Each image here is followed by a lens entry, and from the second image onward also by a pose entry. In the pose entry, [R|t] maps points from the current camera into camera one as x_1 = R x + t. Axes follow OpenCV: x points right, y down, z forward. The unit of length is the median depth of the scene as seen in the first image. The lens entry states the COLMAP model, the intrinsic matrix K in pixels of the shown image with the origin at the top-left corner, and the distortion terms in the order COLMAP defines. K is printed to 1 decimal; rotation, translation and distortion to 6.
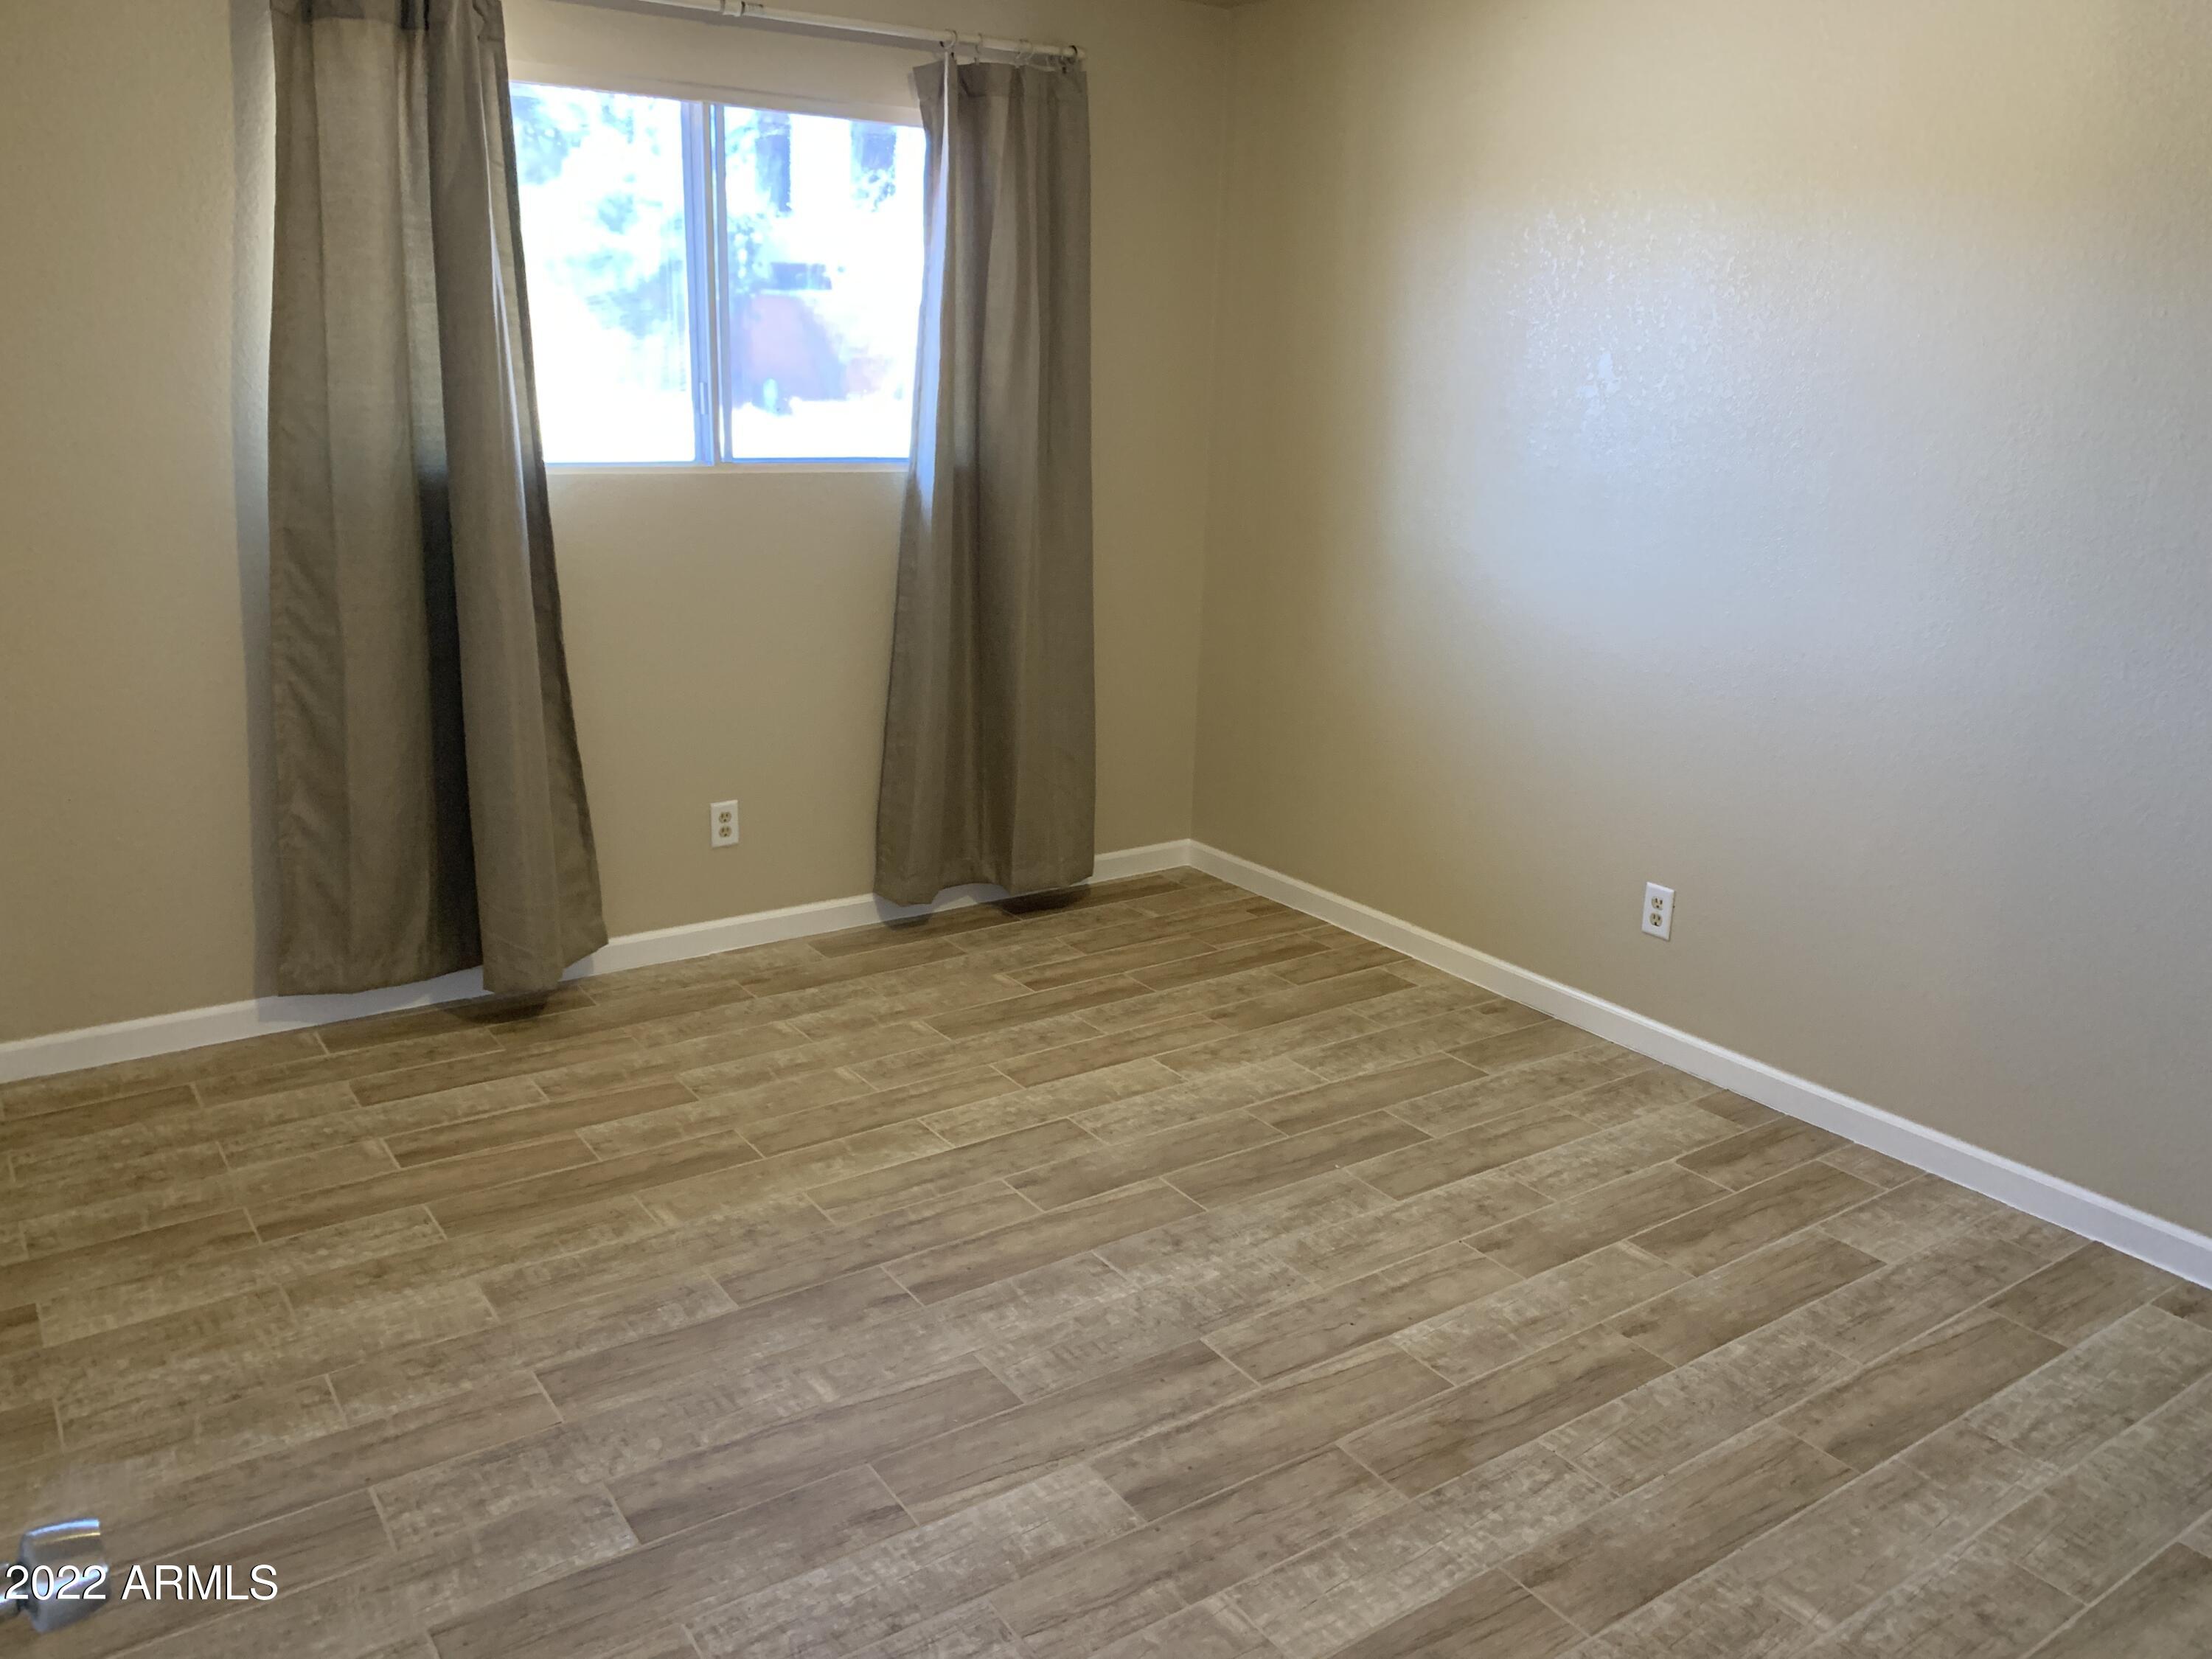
lens RADIAL K [[1757.7, 0, 1106.4], [0, 1757.7, 851.4], [0, 0, 1]] dist [0.040747, -0.001124]
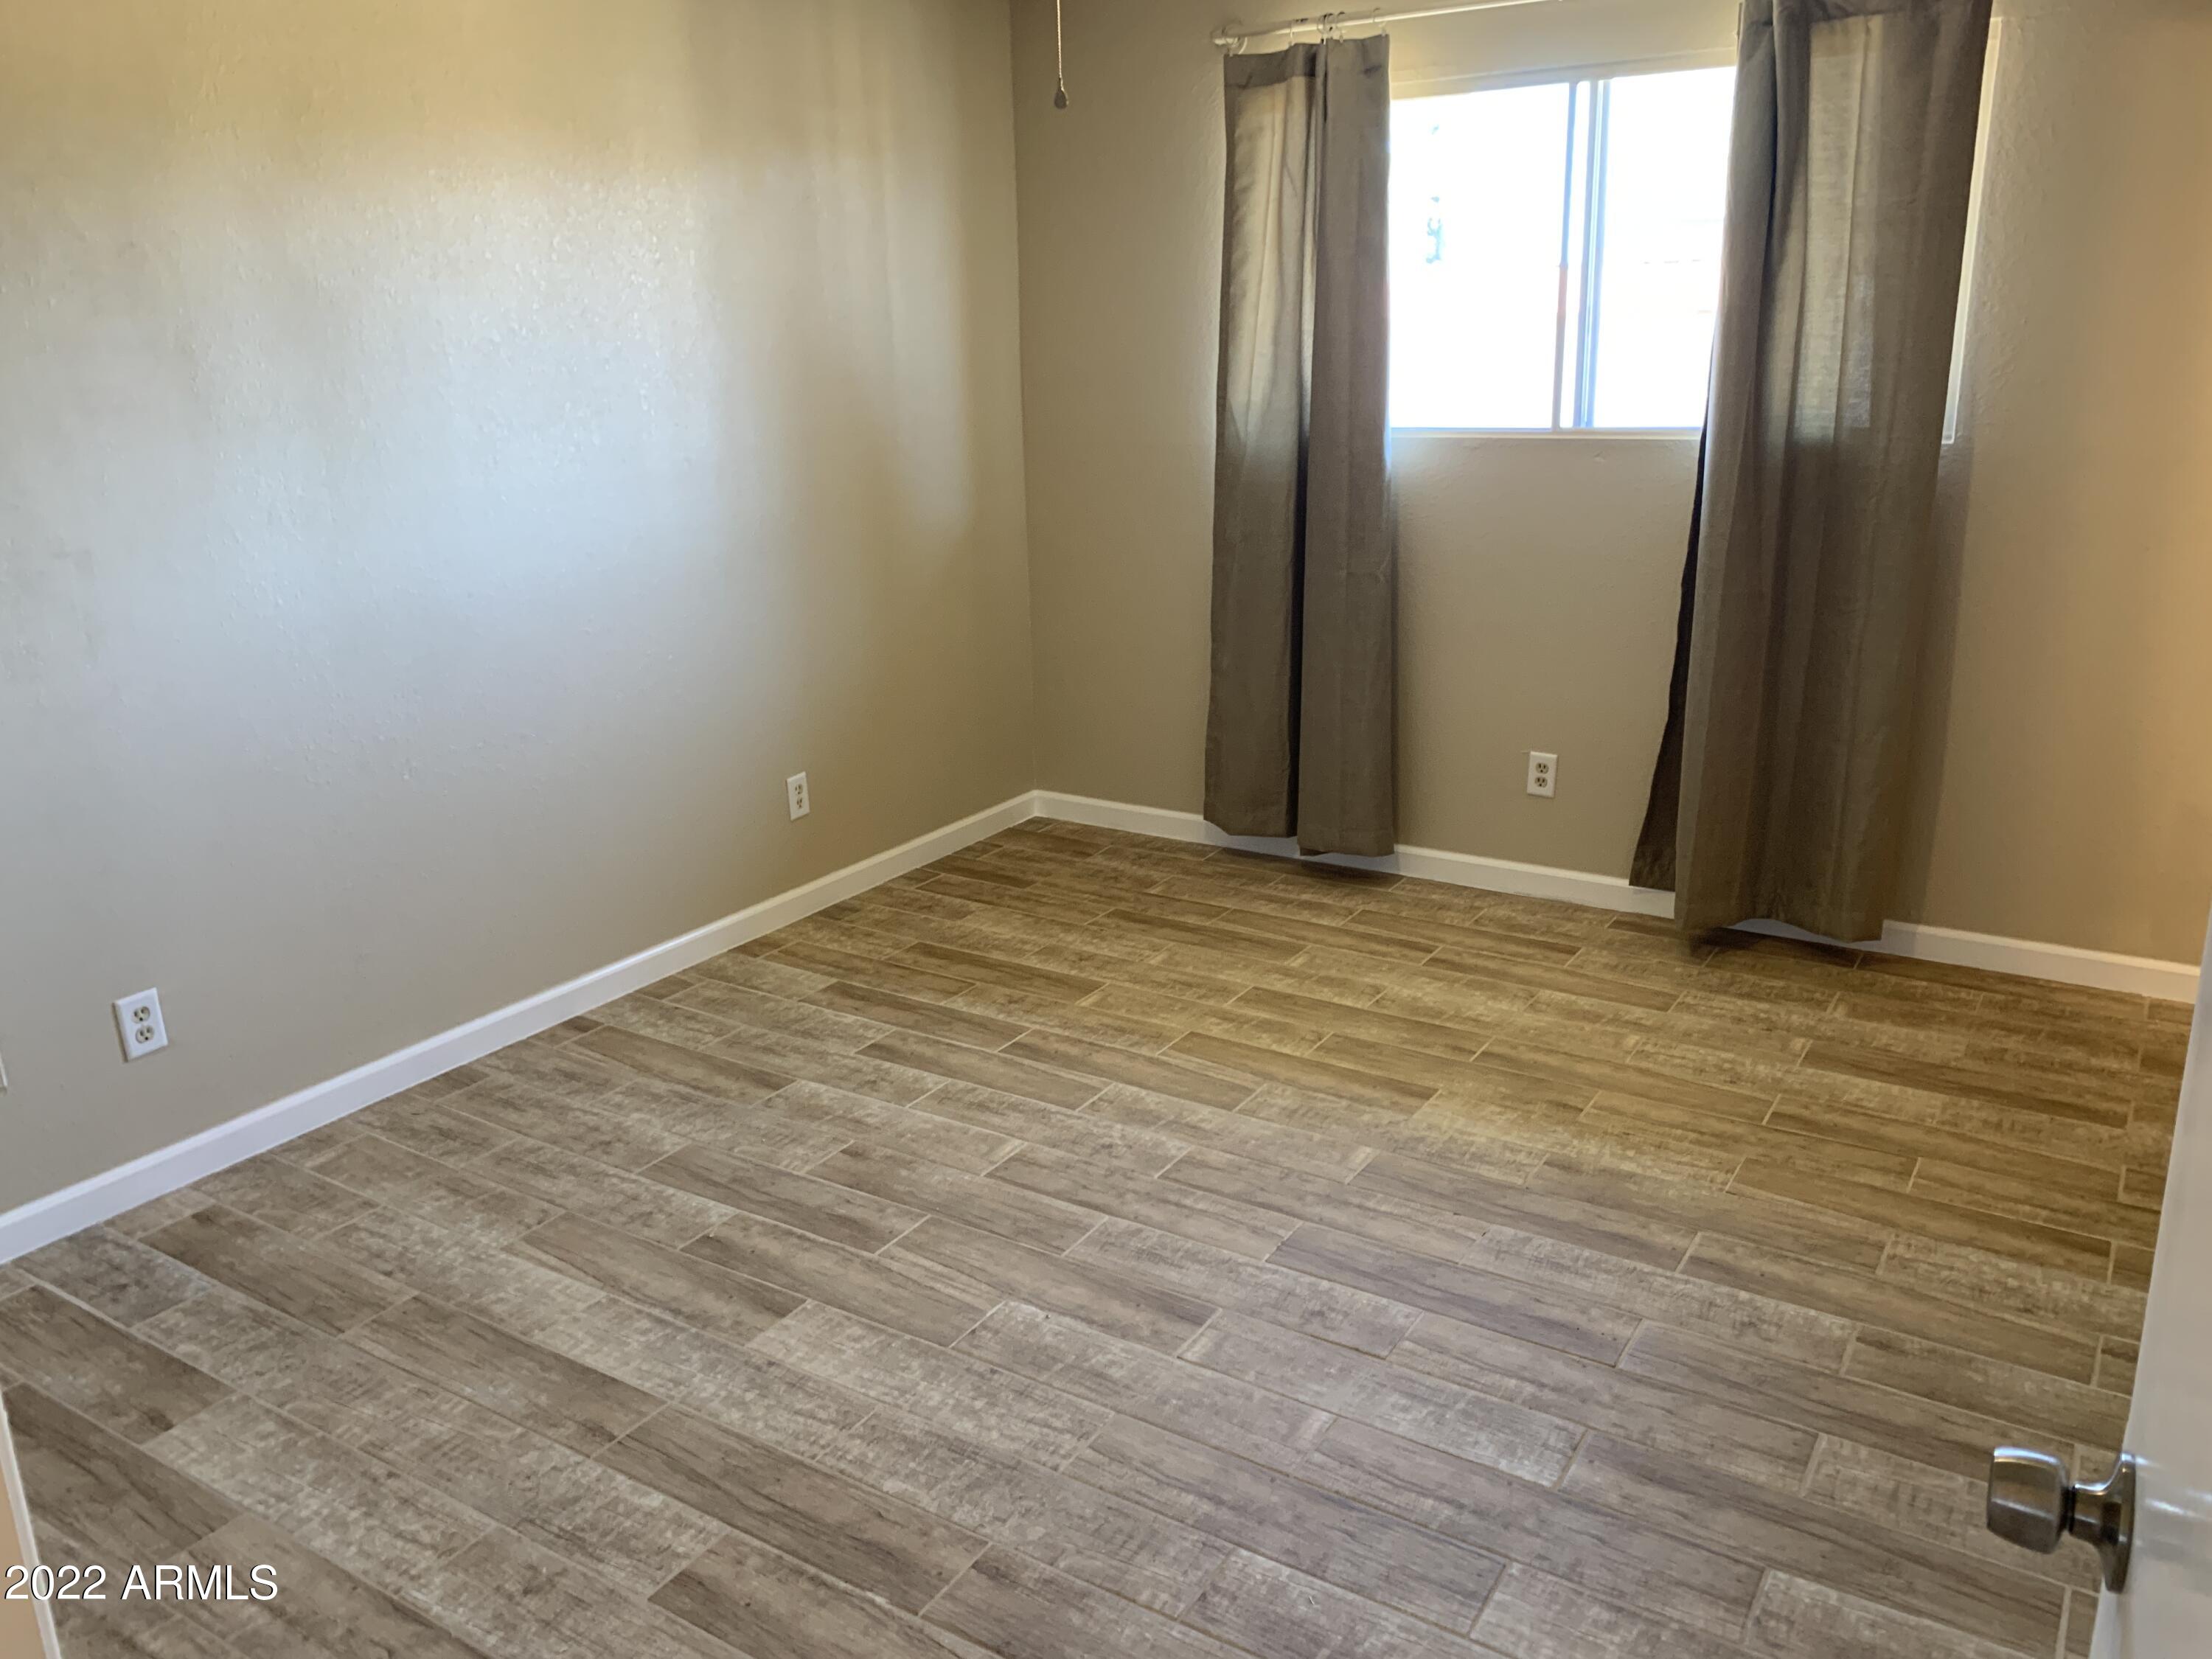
lens RADIAL K [[1679.3, 0, 1106.0], [0, 1679.3, 829.5], [0, 0, 1]] dist [0.001865, 0.000398]
pose [[0.367470, 0.243766, -0.897521, 0.626095], [-0.211416, 0.961669, 0.174629, -0.109654], [0.905687, 0.125580, 0.404921, 0.387978]]
